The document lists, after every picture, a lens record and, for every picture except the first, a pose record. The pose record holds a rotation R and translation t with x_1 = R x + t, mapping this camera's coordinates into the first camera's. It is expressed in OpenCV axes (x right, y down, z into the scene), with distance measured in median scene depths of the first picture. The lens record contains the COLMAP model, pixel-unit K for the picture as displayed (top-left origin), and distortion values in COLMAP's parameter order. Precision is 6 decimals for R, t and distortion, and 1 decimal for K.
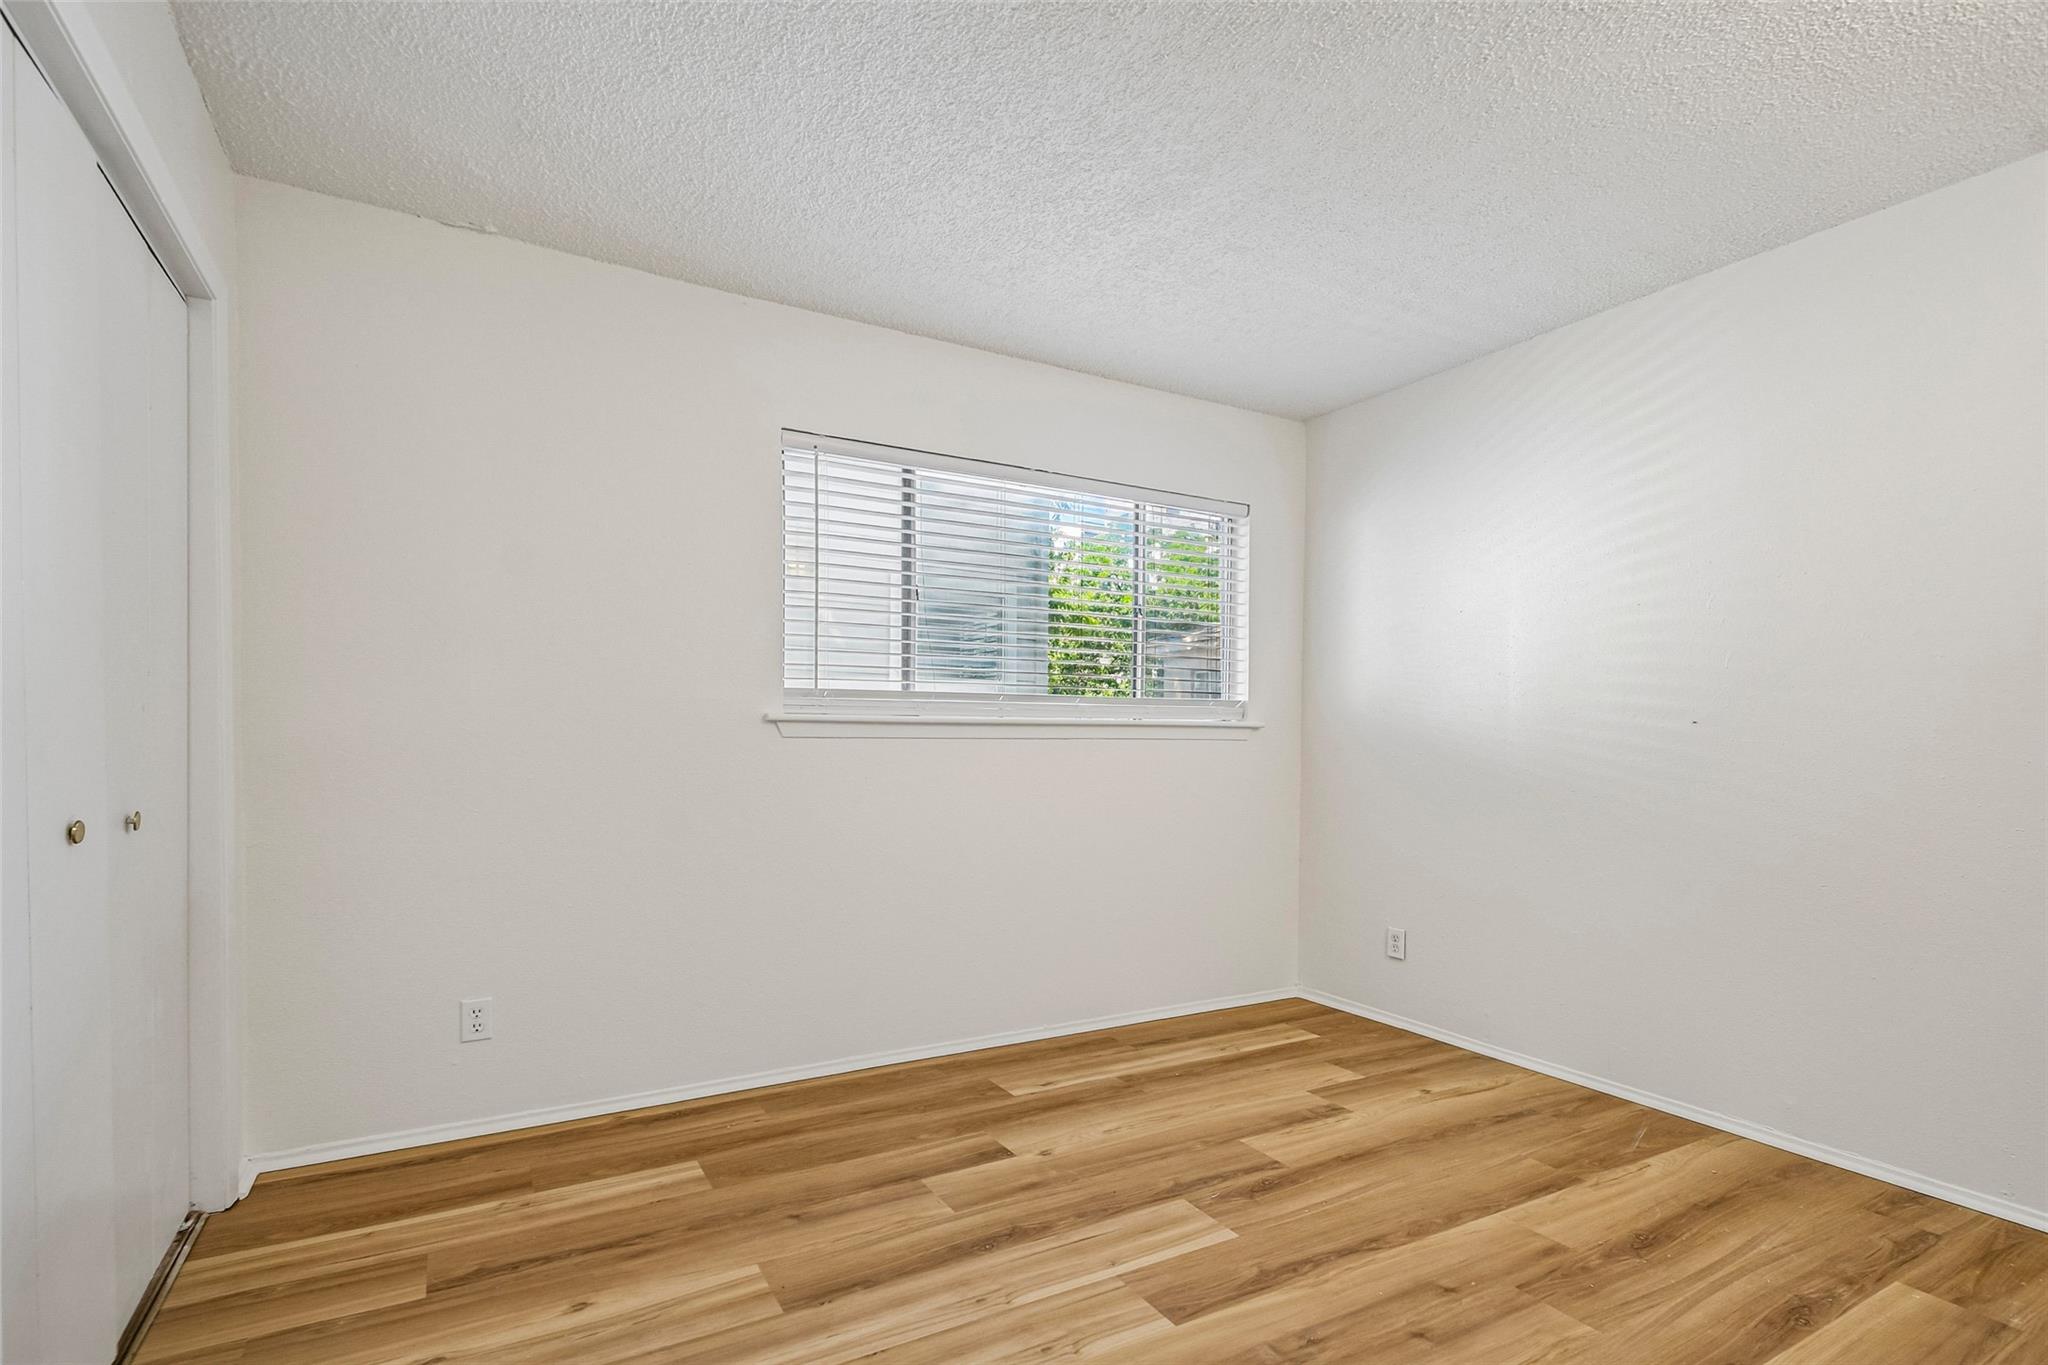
lens RADIAL K [[893.1, 0, 1025.1], [0, 893.1, 756.3], [0, 0, 1]] dist [0.027515, -0.012237]
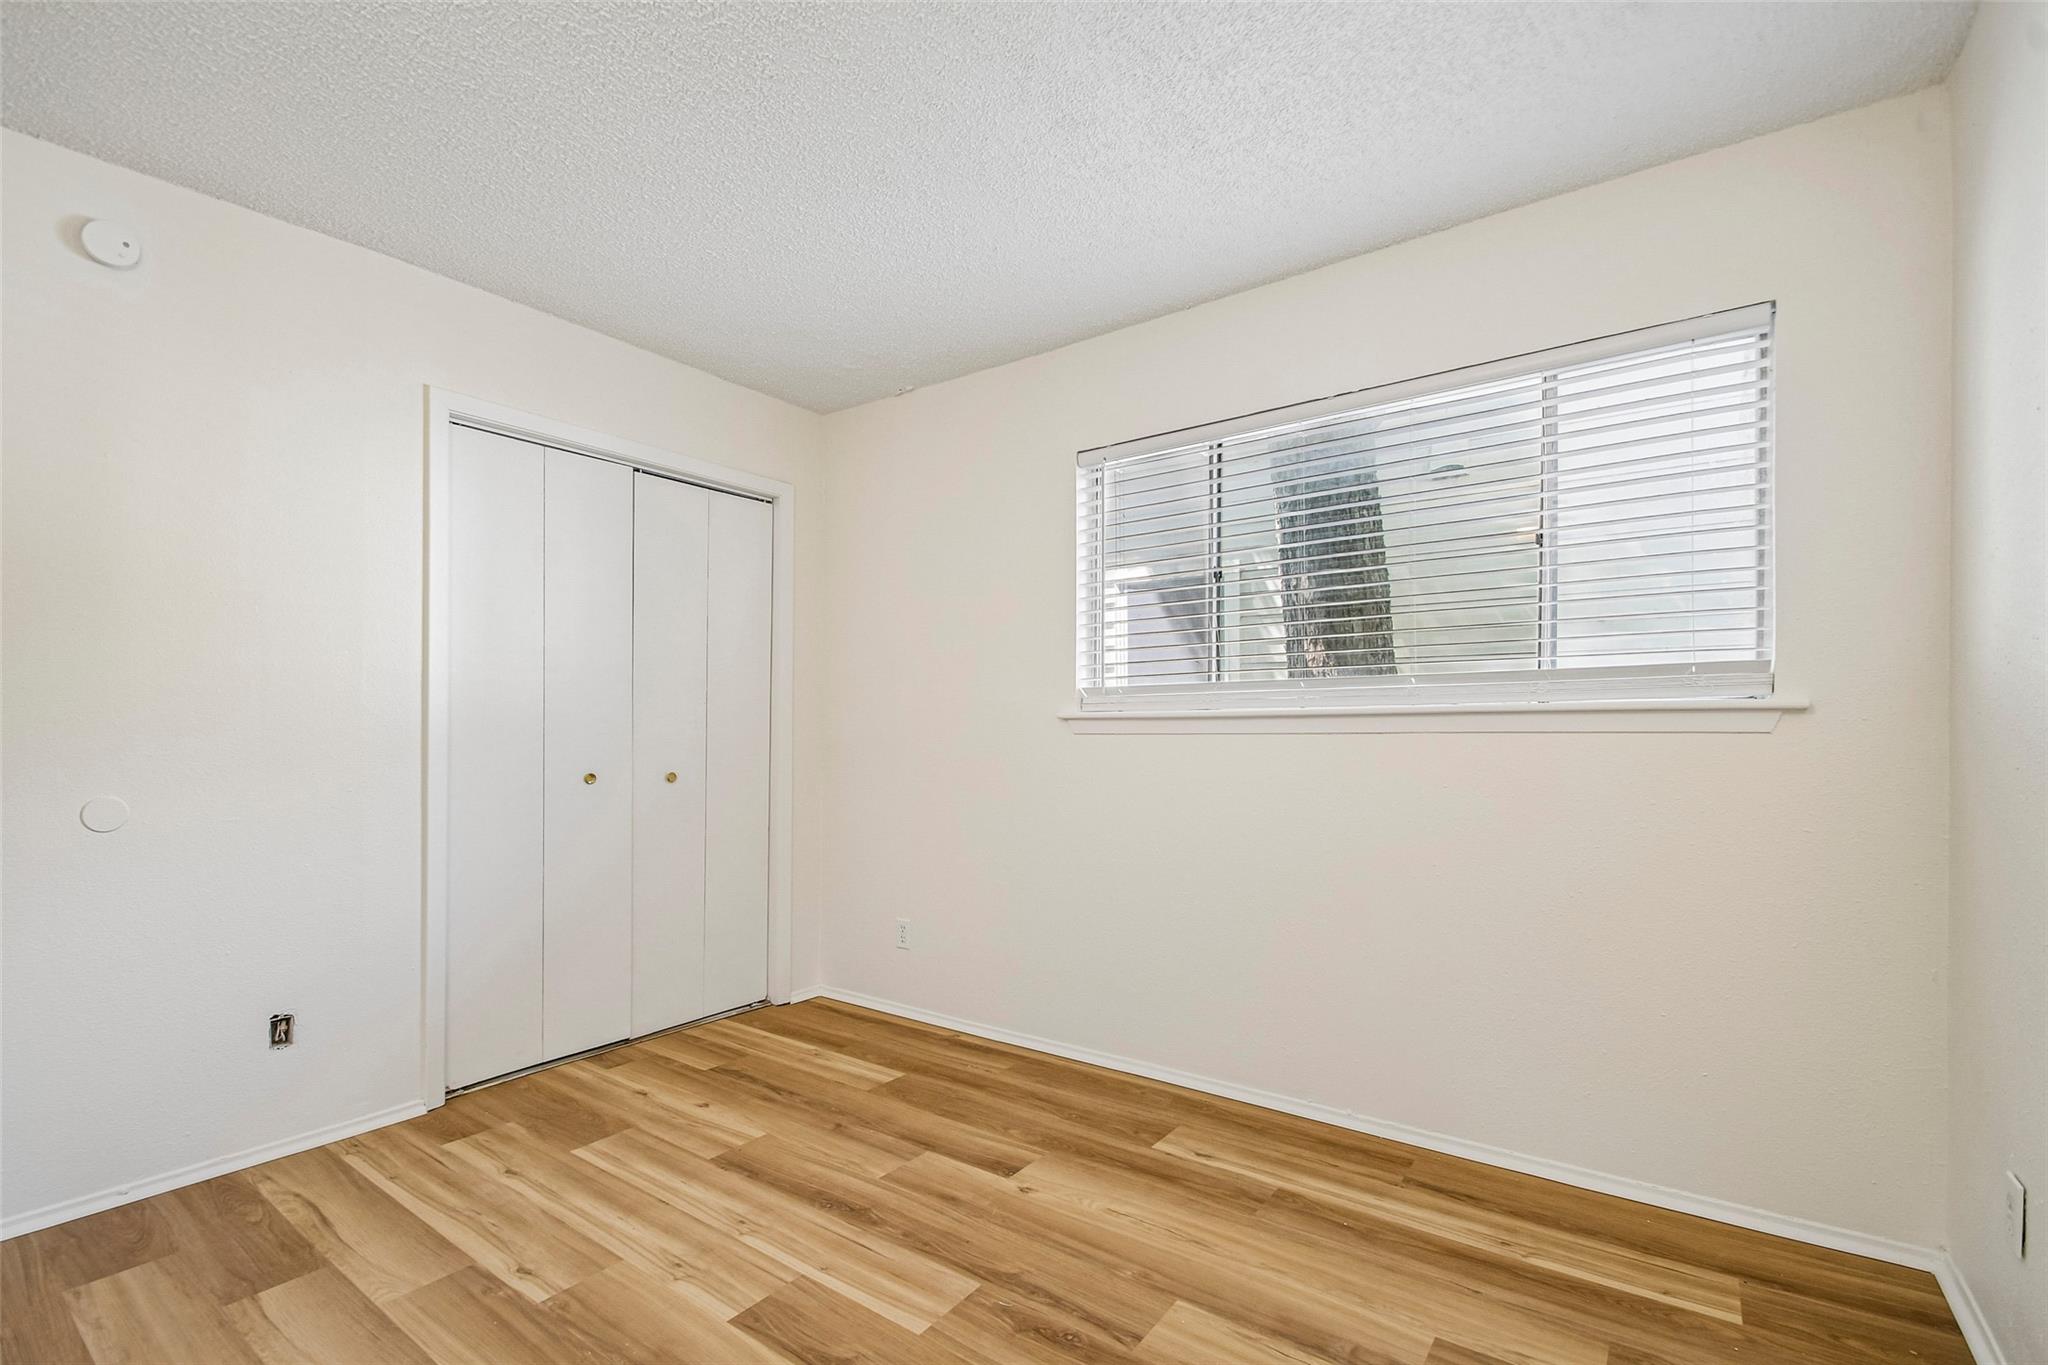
lens RADIAL K [[908.3, 0, 1016.2], [0, 908.3, 720.2], [0, 0, 1]] dist [0.027044, -0.018282]
pose [[0.443985, -0.021367, -0.895779, 0.845893], [-0.007595, 0.999590, -0.027607, -0.010247], [0.896002, 0.019061, 0.443641, 0.558847]]
